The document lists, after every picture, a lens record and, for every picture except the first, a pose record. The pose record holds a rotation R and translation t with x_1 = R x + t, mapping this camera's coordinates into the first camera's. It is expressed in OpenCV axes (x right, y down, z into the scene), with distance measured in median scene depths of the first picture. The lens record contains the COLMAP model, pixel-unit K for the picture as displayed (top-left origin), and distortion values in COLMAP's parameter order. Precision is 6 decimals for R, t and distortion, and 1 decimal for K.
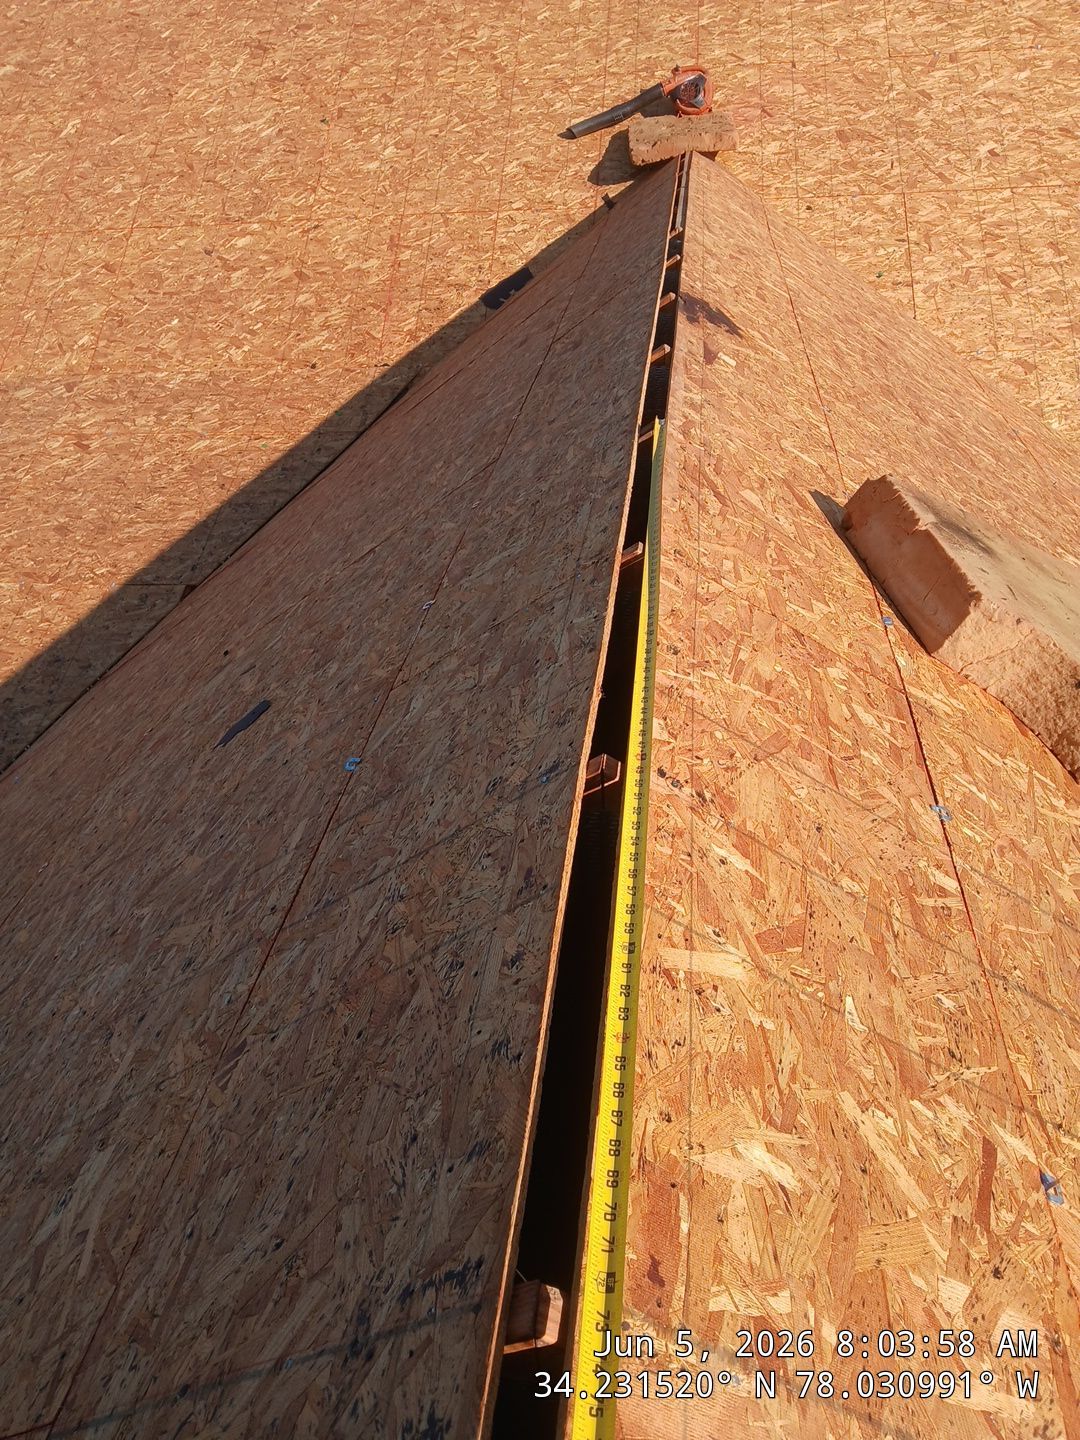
lens RADIAL K [[1103.6, 0, 505.8], [0, 1103.6, 717.2], [0, 0, 1]] dist [0.099165, -0.242544]
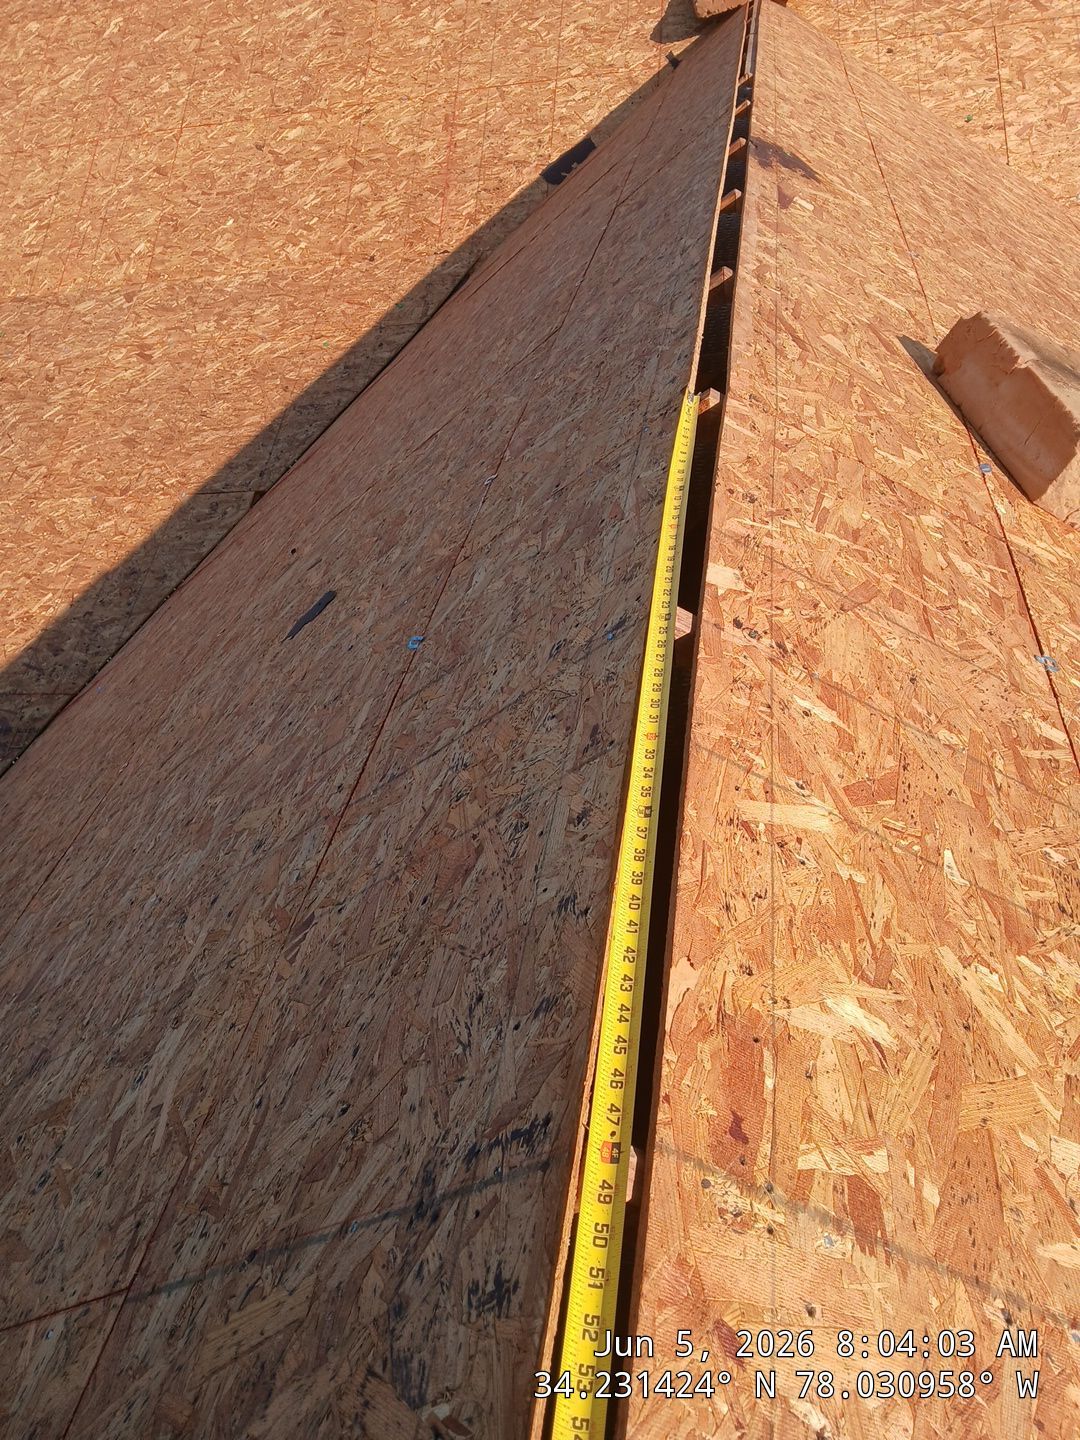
lens RADIAL K [[1103.6, 0, 505.8], [0, 1103.6, 717.2], [0, 0, 1]] dist [0.099165, -0.242544]
pose [[0.996435, -0.035731, -0.076422, 0.009231], [0.041828, 0.995938, 0.079735, 0.027767], [0.073263, -0.082647, 0.993882, 0.033798]]
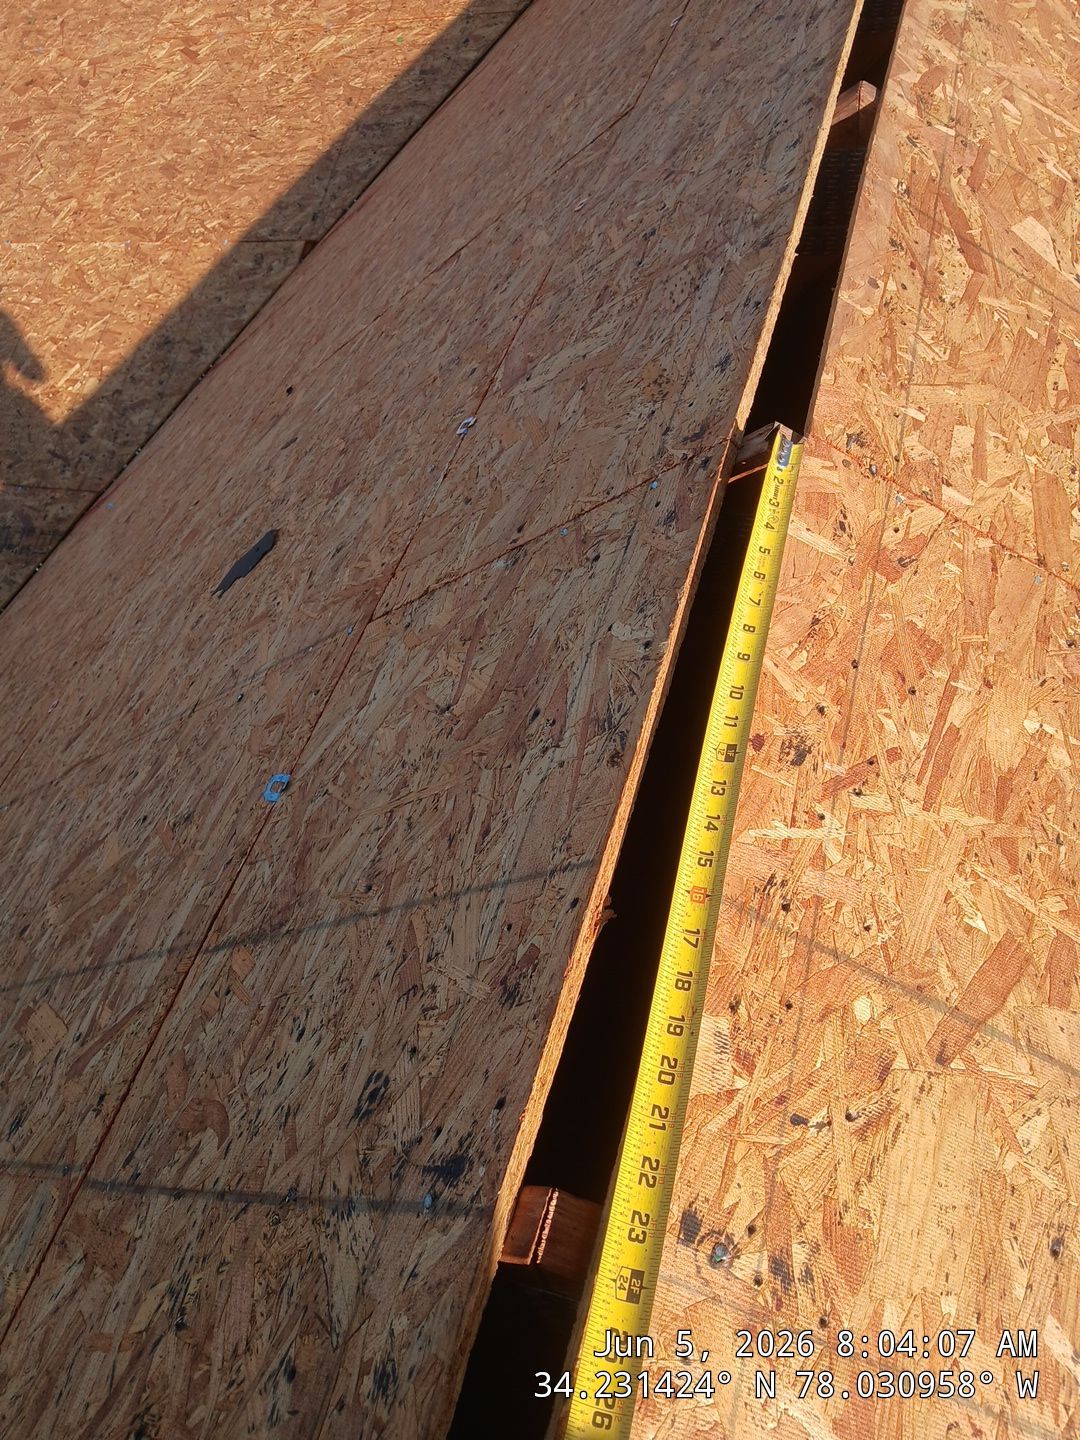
lens RADIAL K [[1085.1, 0, 517.2], [0, 1085.1, 685.3], [0, 0, 1]] dist [0.017864, -0.053472]
pose [[0.981092, 0.054003, -0.185854, 0.084796], [0.011113, 0.942980, 0.332665, -0.172658], [0.193222, -0.328440, 0.924550, 0.396585]]
